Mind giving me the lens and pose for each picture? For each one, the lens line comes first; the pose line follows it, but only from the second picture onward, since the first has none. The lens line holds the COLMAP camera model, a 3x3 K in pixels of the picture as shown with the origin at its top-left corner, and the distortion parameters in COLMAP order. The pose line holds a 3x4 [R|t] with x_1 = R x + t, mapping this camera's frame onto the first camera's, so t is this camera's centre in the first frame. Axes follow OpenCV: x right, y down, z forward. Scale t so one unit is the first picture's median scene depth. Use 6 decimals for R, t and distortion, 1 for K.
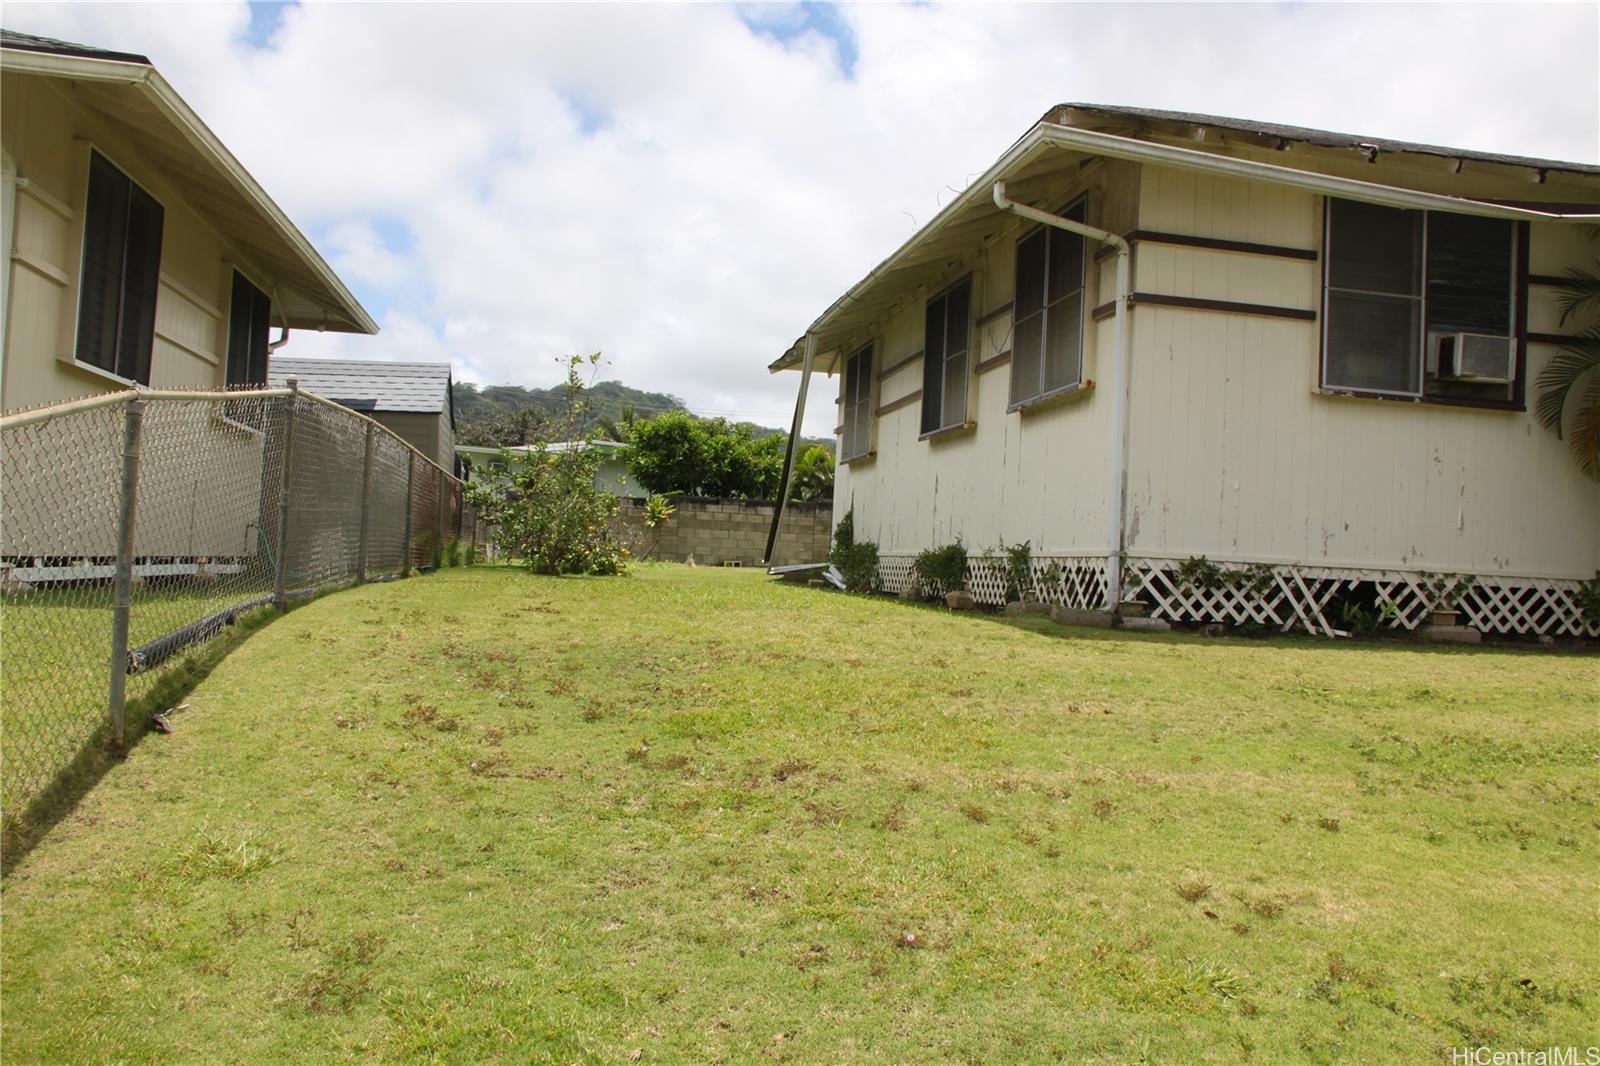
lens RADIAL K [[1378.1, 0, 790.9], [0, 1378.1, 529.0], [0, 0, 1]] dist [-0.182437, 0.192356]
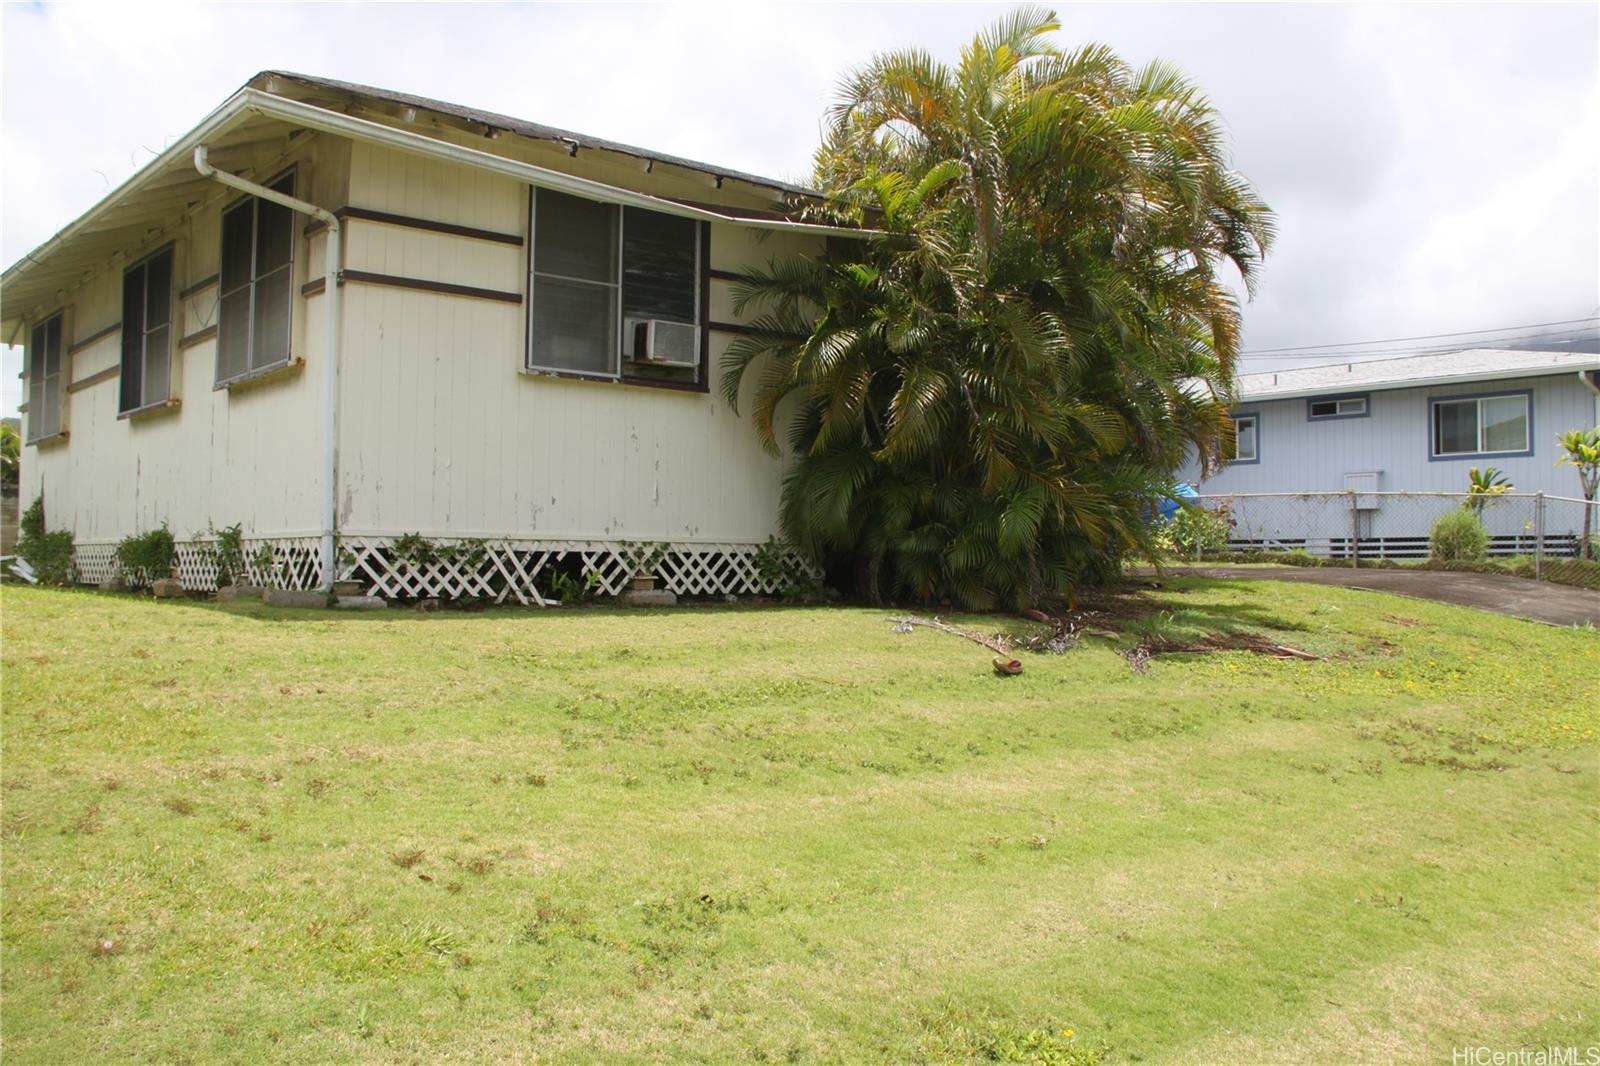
lens RADIAL K [[1378.1, 0, 790.9], [0, 1378.1, 529.0], [0, 0, 1]] dist [-0.182437, 0.192356]
pose [[0.849787, -0.030871, 0.526222, 0.006457], [0.023233, 0.999507, 0.021119, 0.002033], [-0.526614, -0.005721, 0.850085, -0.009444]]
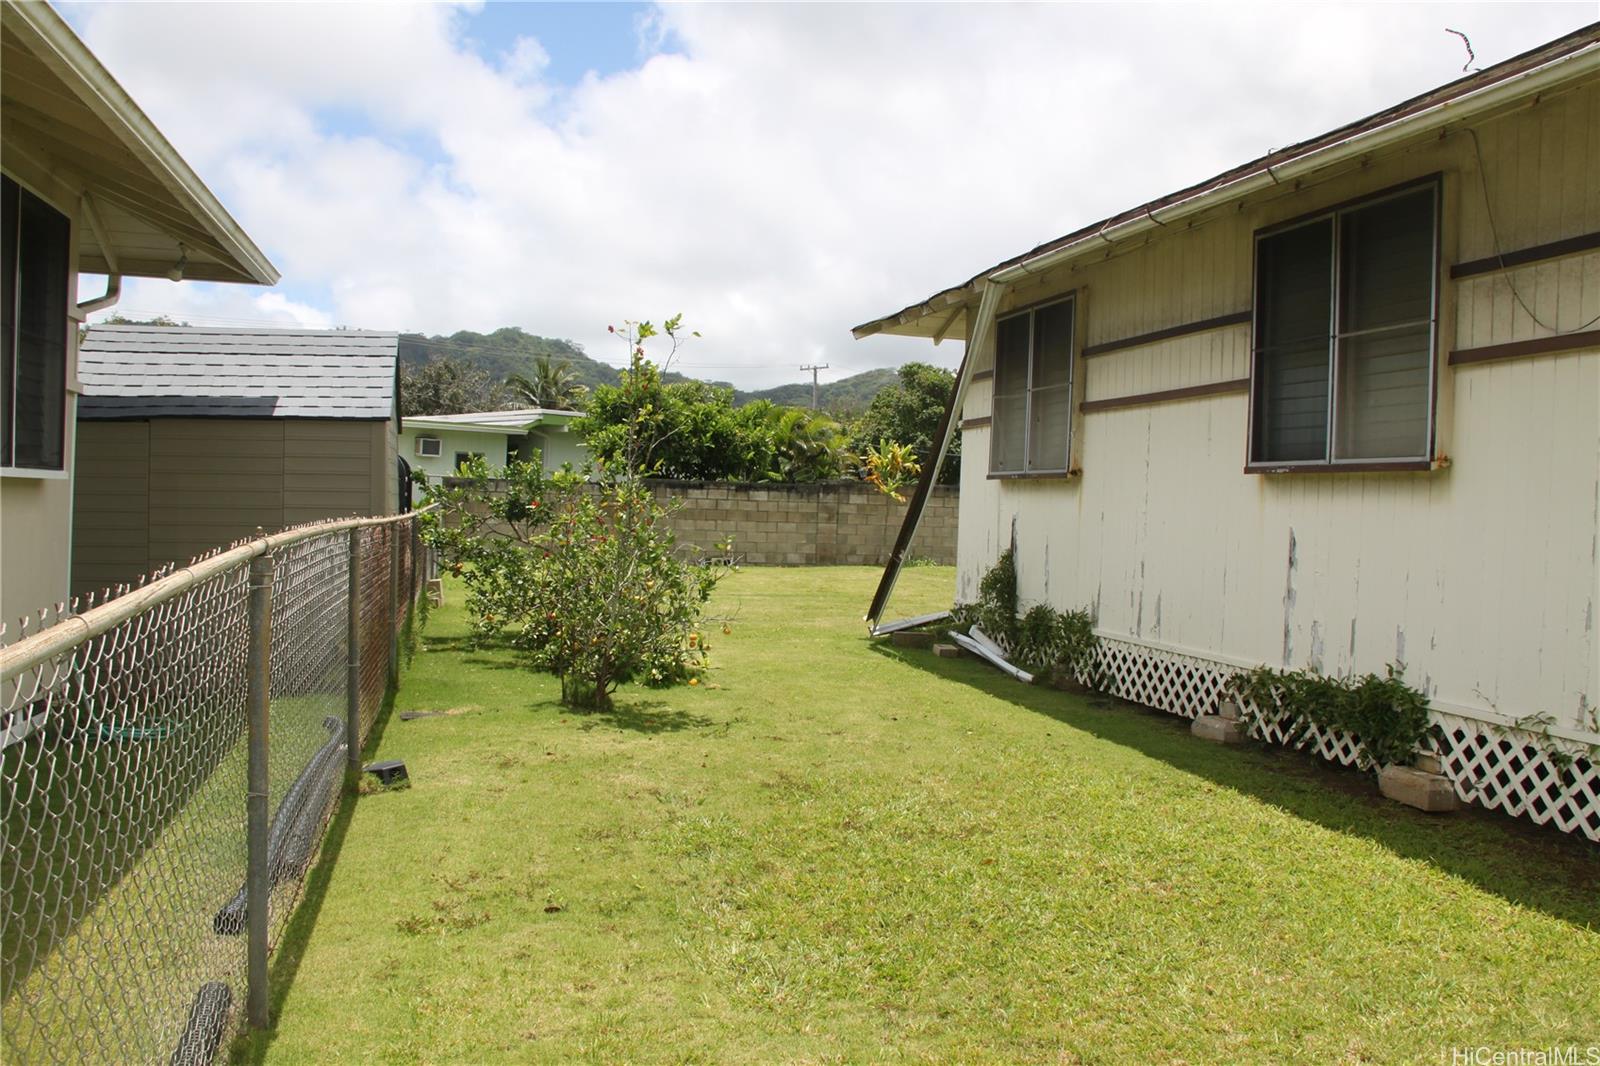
lens RADIAL K [[1312.1, 0, 770.7], [0, 1312.1, 515.5], [0, 0, 1]] dist [-0.187373, 0.167796]
pose [[0.997552, -0.014207, 0.068473, -0.214447], [0.011604, 0.999201, 0.038257, -0.102404], [-0.068961, -0.037368, 0.996919, 0.704722]]
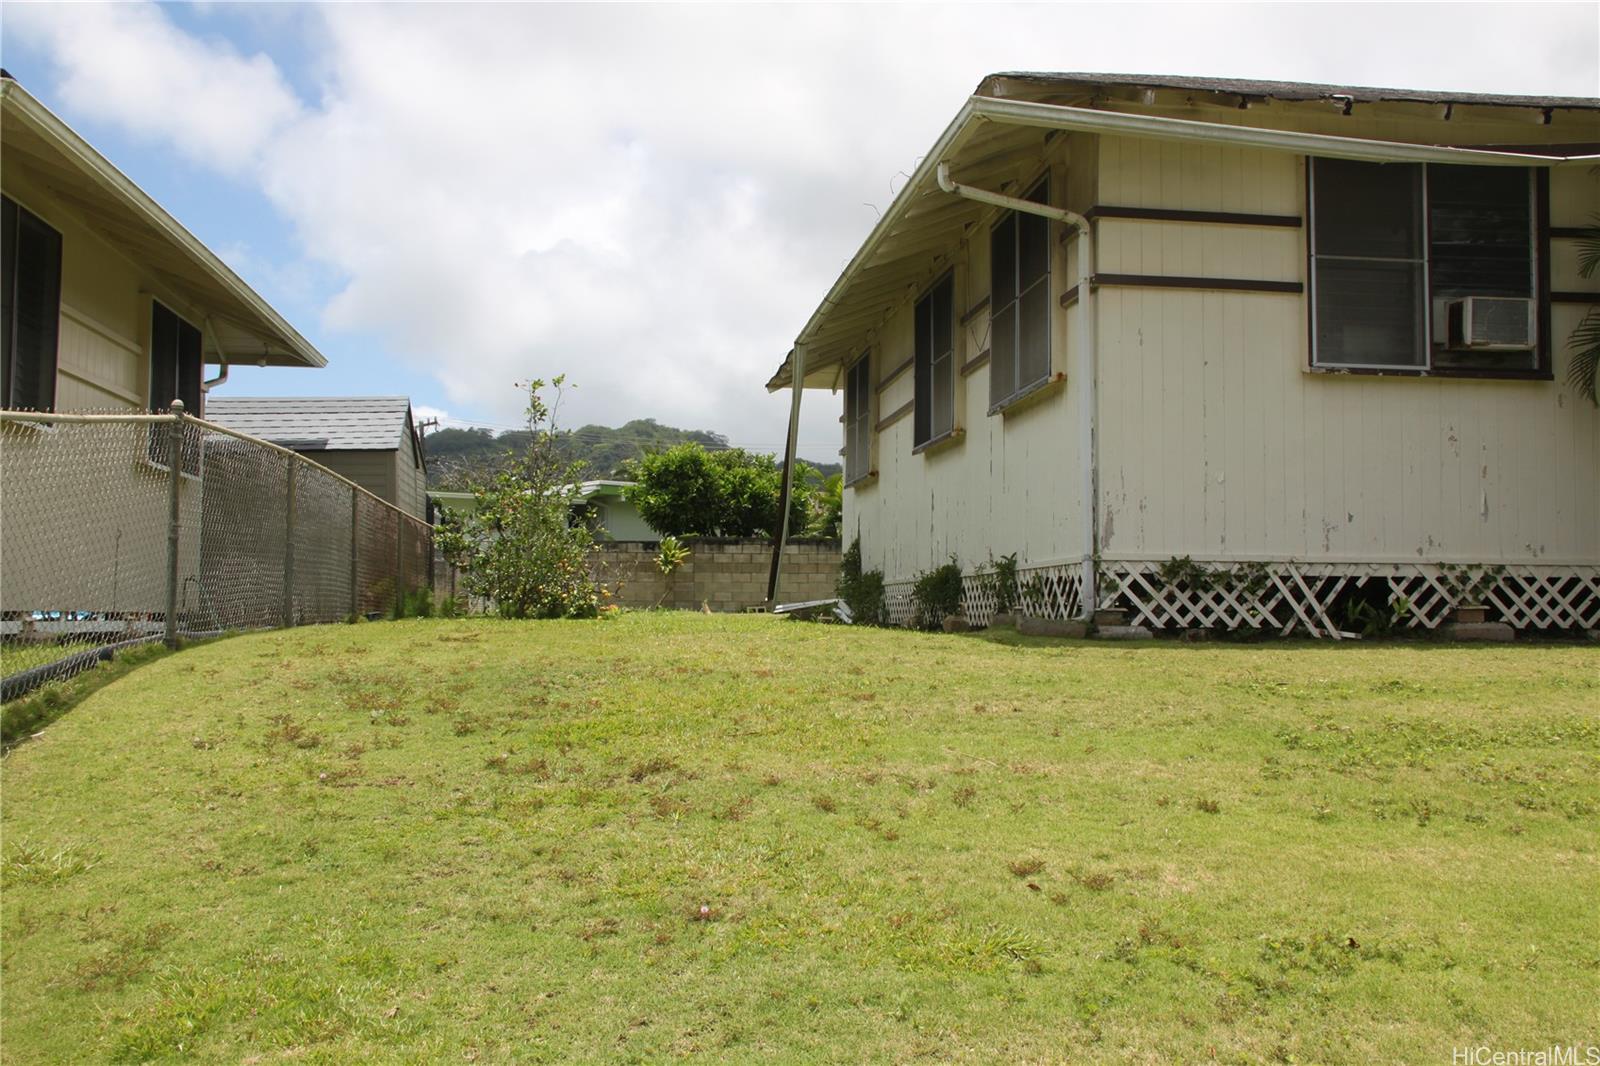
lens RADIAL K [[1560.8, 0, 796.8], [0, 1560.8, 530.5], [0, 0, 1]] dist [-0.128150, 0.250576]
pose [[0.998295, -0.045040, -0.037135, 0.077897], [0.043860, 0.998525, -0.031993, 0.023467], [0.038521, 0.030310, 0.998798, -0.051661]]
